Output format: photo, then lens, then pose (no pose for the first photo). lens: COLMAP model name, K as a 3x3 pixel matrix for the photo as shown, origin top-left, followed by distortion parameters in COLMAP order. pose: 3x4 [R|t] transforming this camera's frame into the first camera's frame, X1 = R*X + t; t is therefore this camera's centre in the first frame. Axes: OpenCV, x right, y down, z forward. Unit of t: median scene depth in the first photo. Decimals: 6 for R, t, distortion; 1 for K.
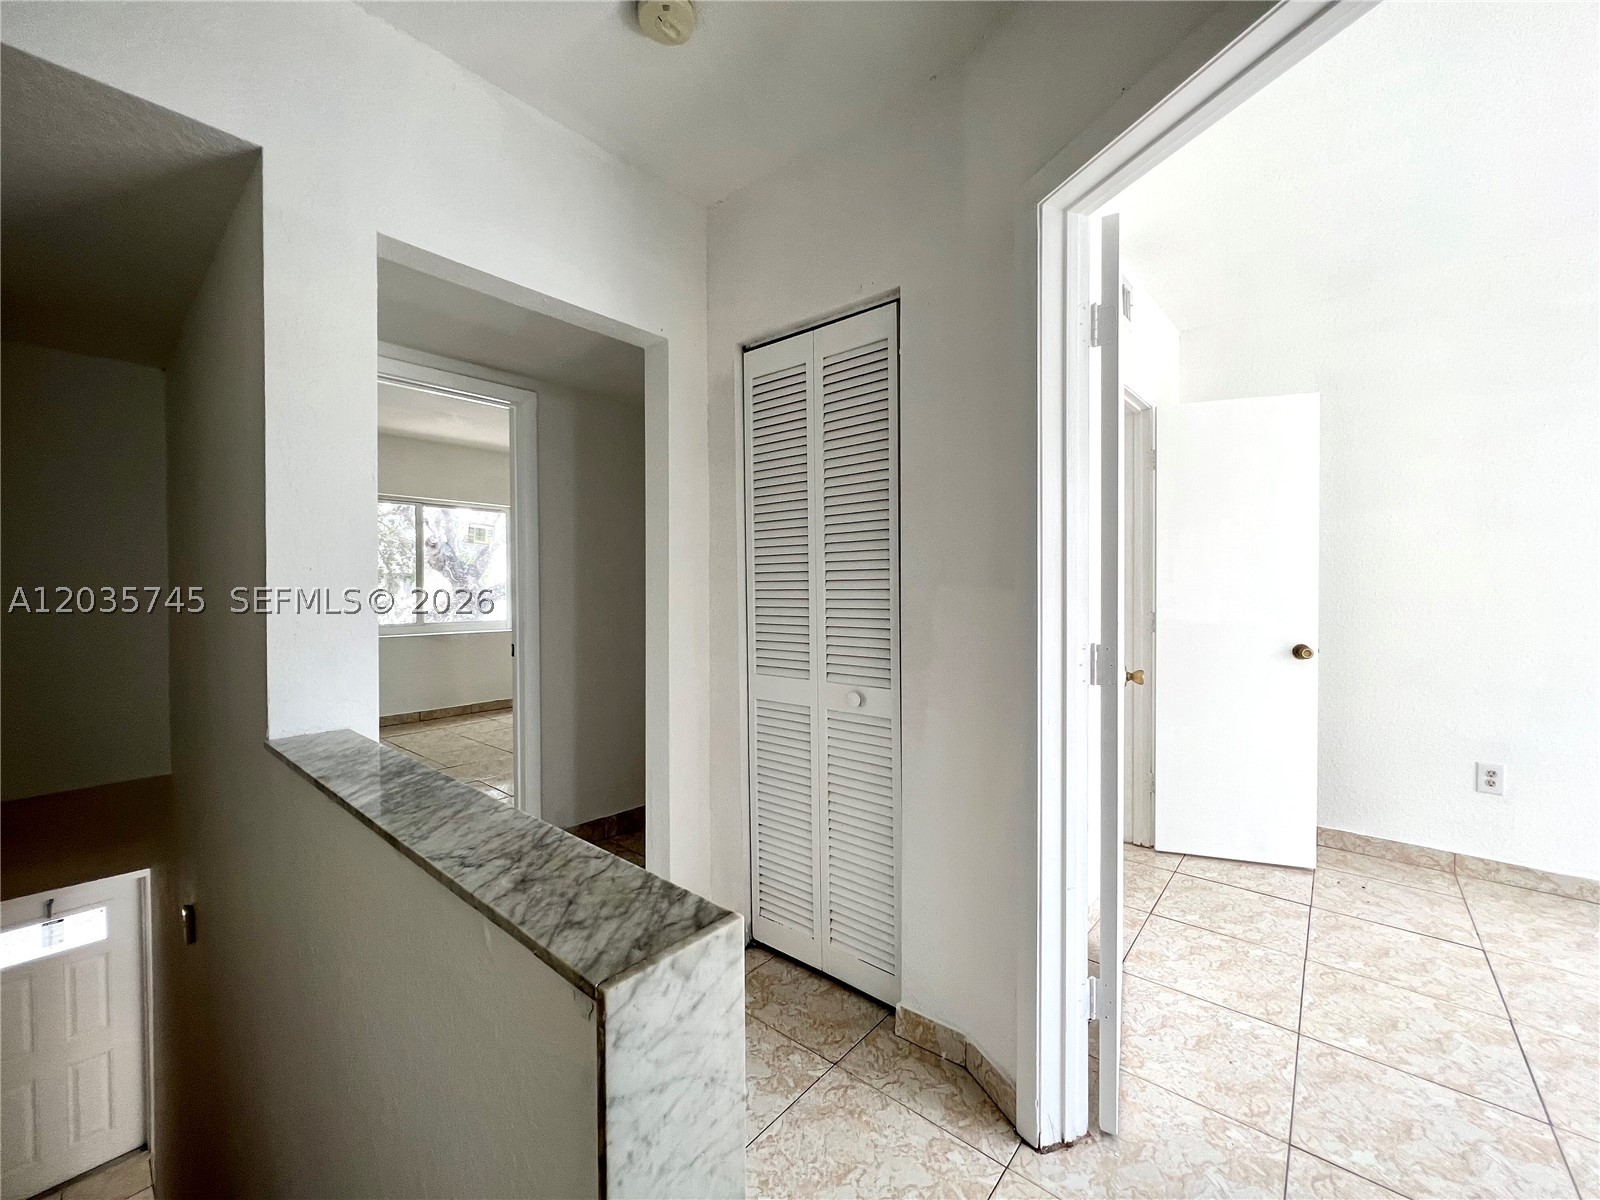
lens RADIAL K [[644.4, 0, 796.9], [0, 644.4, 595.9], [0, 0, 1]] dist [0.000149, 0.000355]
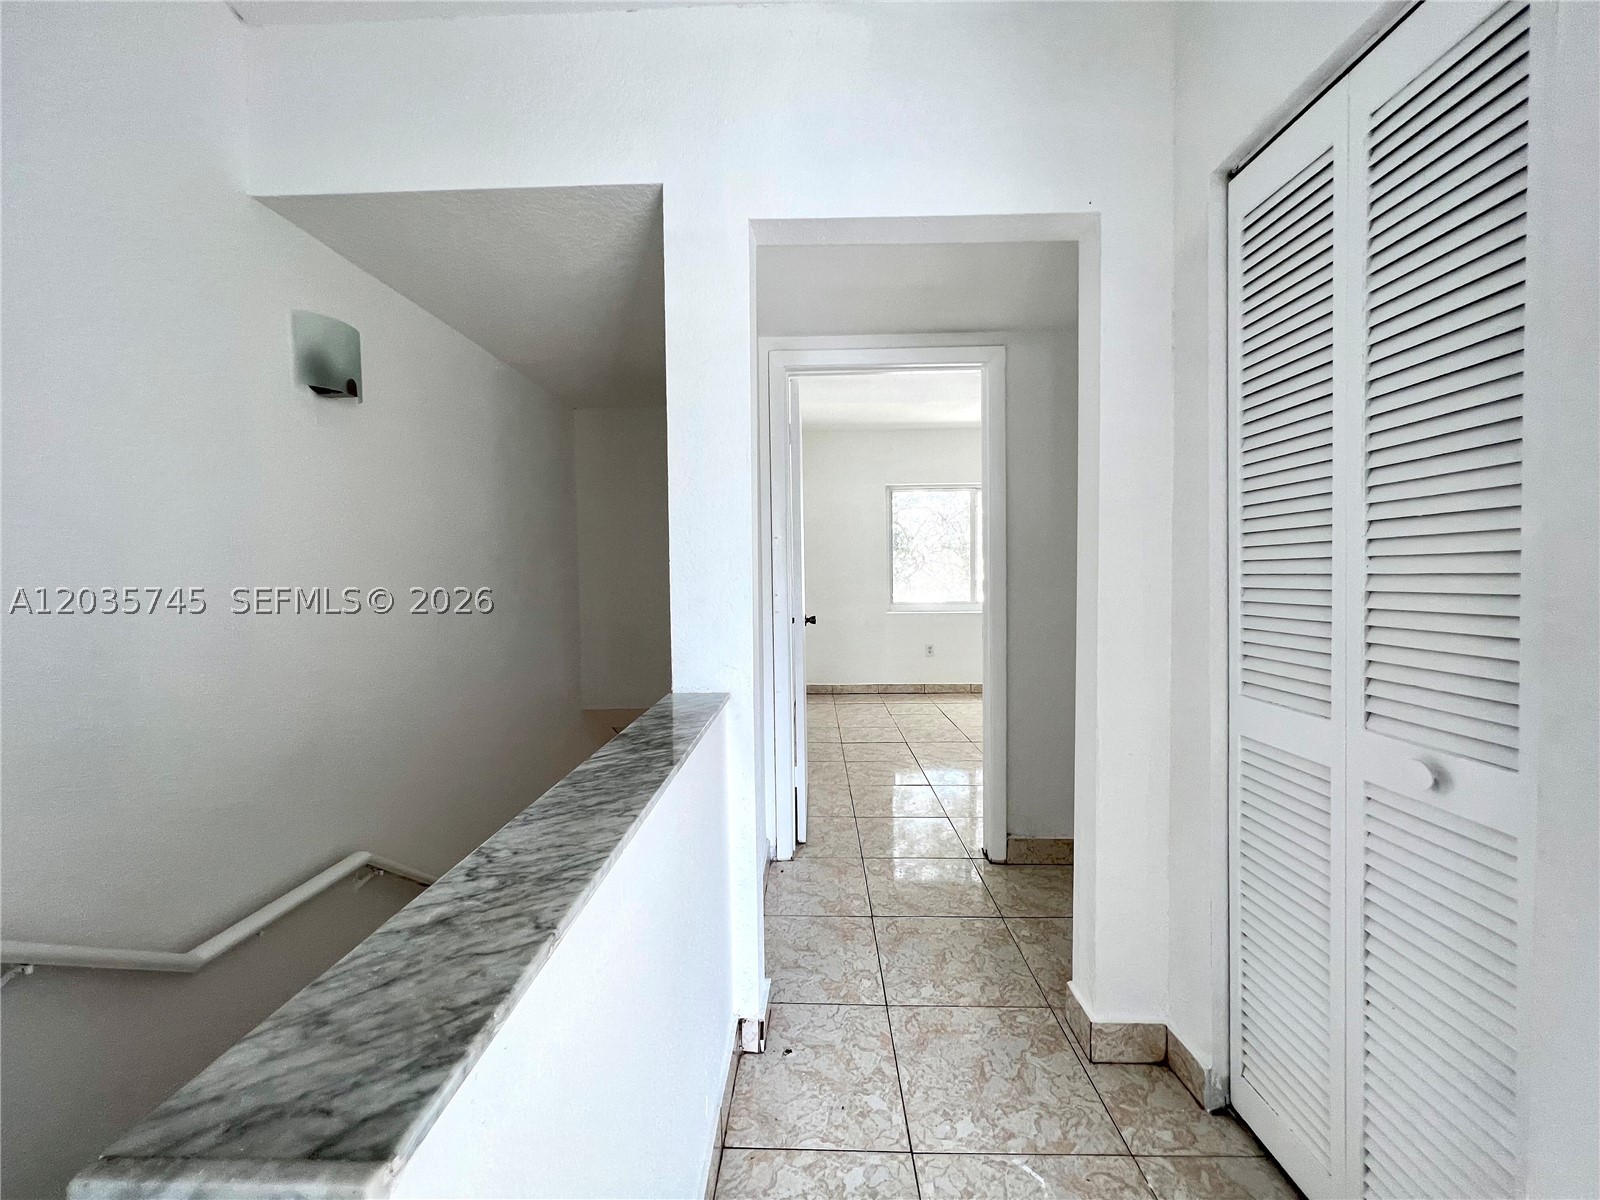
lens RADIAL K [[635.4, 0, 829.7], [0, 635.4, 597.3], [0, 0, 1]] dist [-0.000762, -0.000023]
pose [[0.631714, 0.023684, -0.774840, 0.322144], [-0.001414, 0.999567, 0.029401, 0.016607], [0.775200, -0.017478, 0.631474, 0.611980]]
